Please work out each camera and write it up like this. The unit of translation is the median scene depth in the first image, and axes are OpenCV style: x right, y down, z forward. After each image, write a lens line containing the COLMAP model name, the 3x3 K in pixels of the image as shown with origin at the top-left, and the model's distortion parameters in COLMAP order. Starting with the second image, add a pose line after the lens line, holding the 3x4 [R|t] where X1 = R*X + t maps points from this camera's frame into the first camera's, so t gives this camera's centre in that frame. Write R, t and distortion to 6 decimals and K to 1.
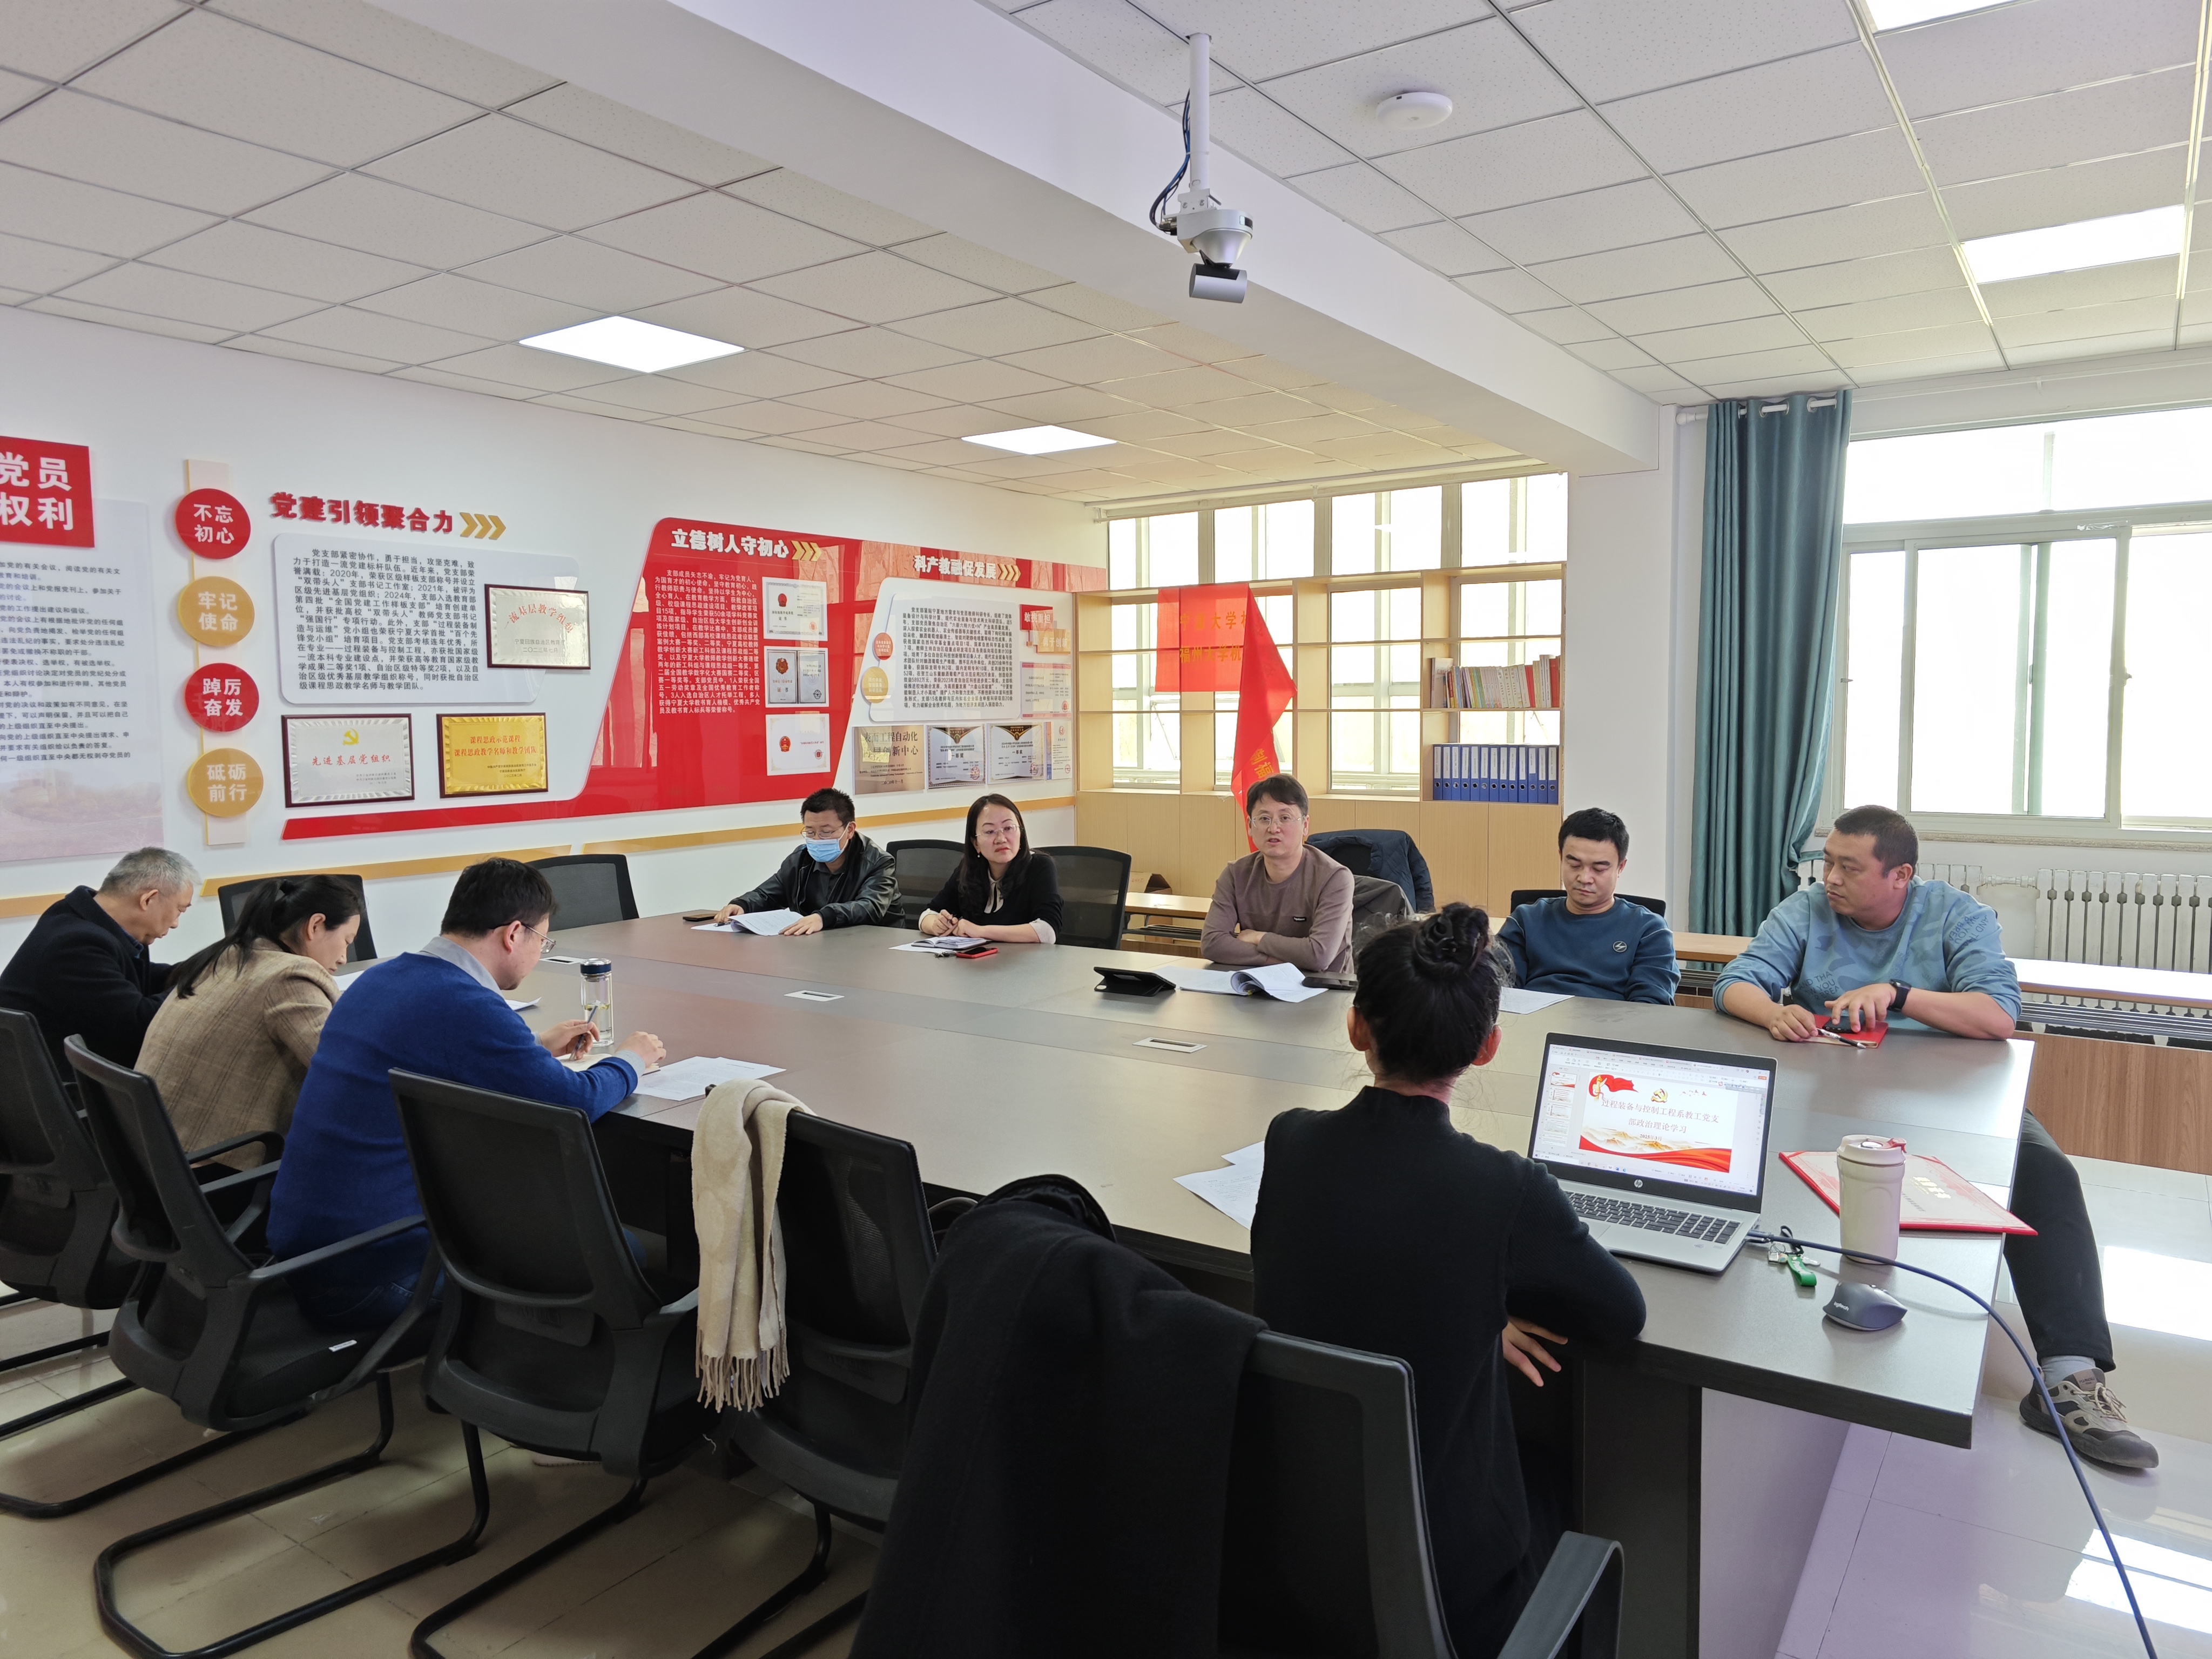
lens RADIAL K [[1468.3, 0, 1100.8], [0, 1468.3, 825.2], [0, 0, 1]] dist [0.036044, -0.000141]
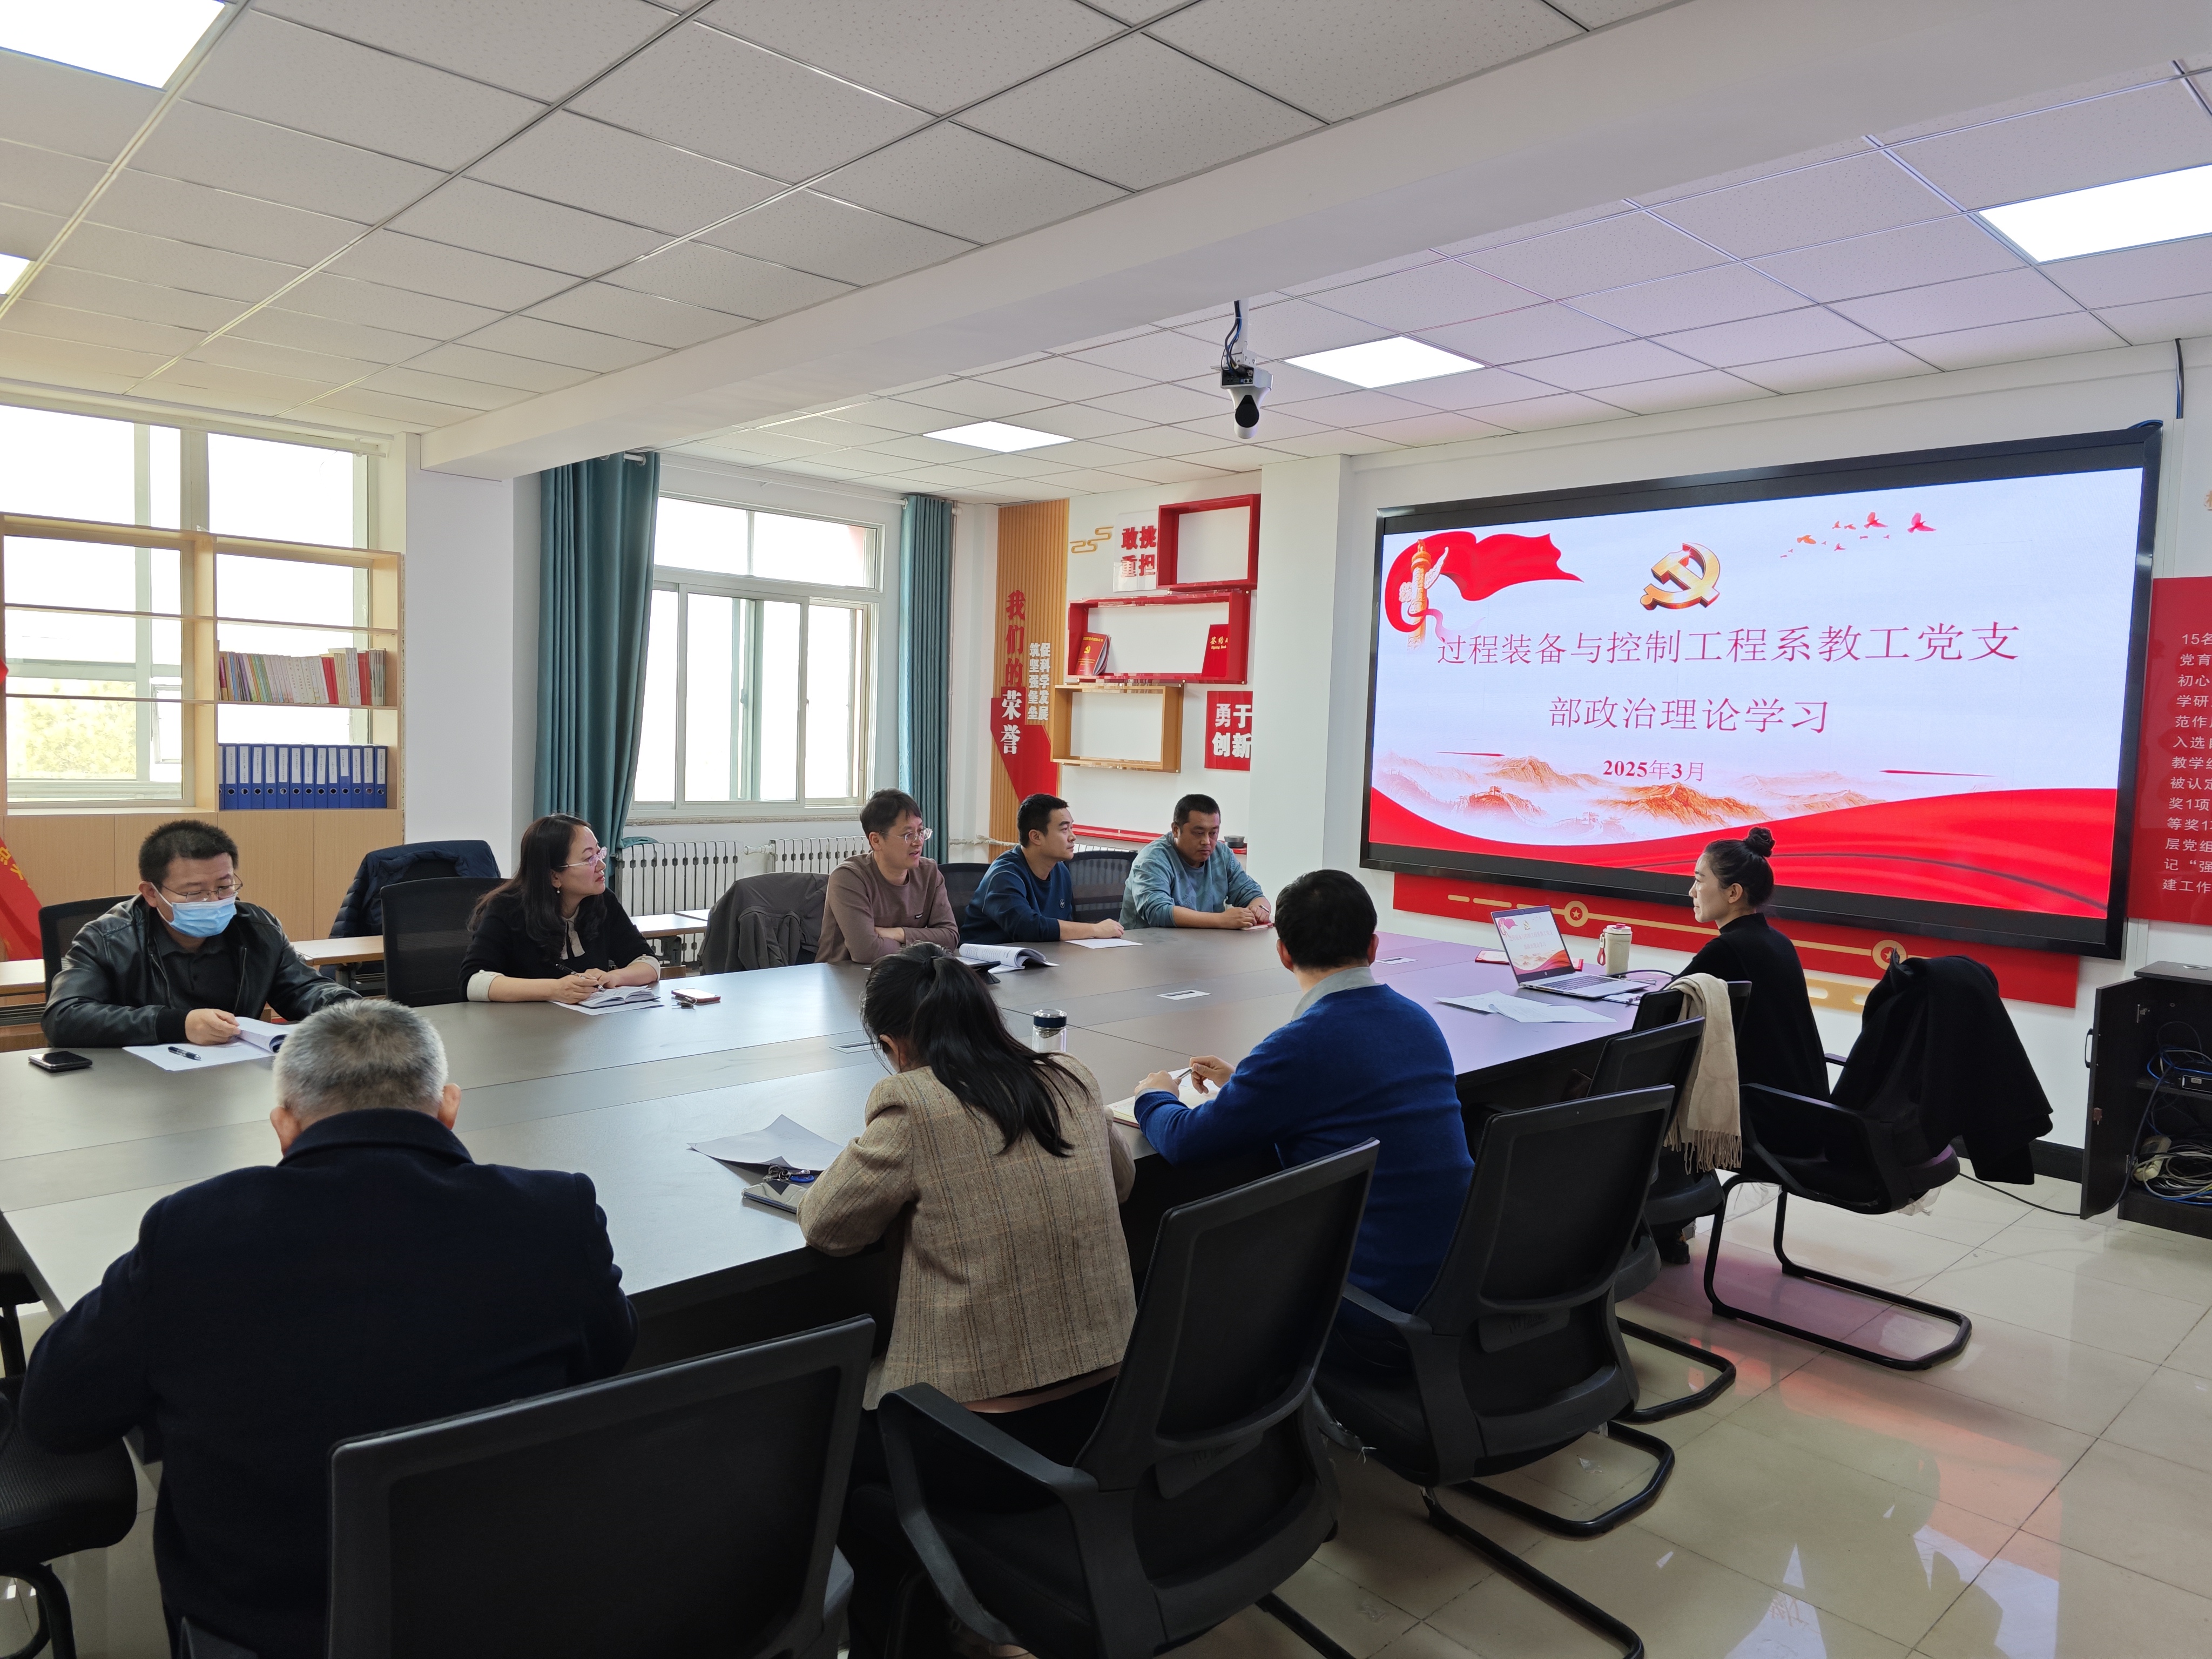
lens RADIAL K [[1468.3, 0, 1102.2], [0, 1468.3, 823.8], [0, 0, 1]] dist [0.036044, -0.000141]
pose [[0.212720, -0.050374, 0.975814, -0.522026], [0.043408, 0.998171, 0.042066, -0.024316], [-0.976149, 0.033410, 0.214518, 0.348621]]
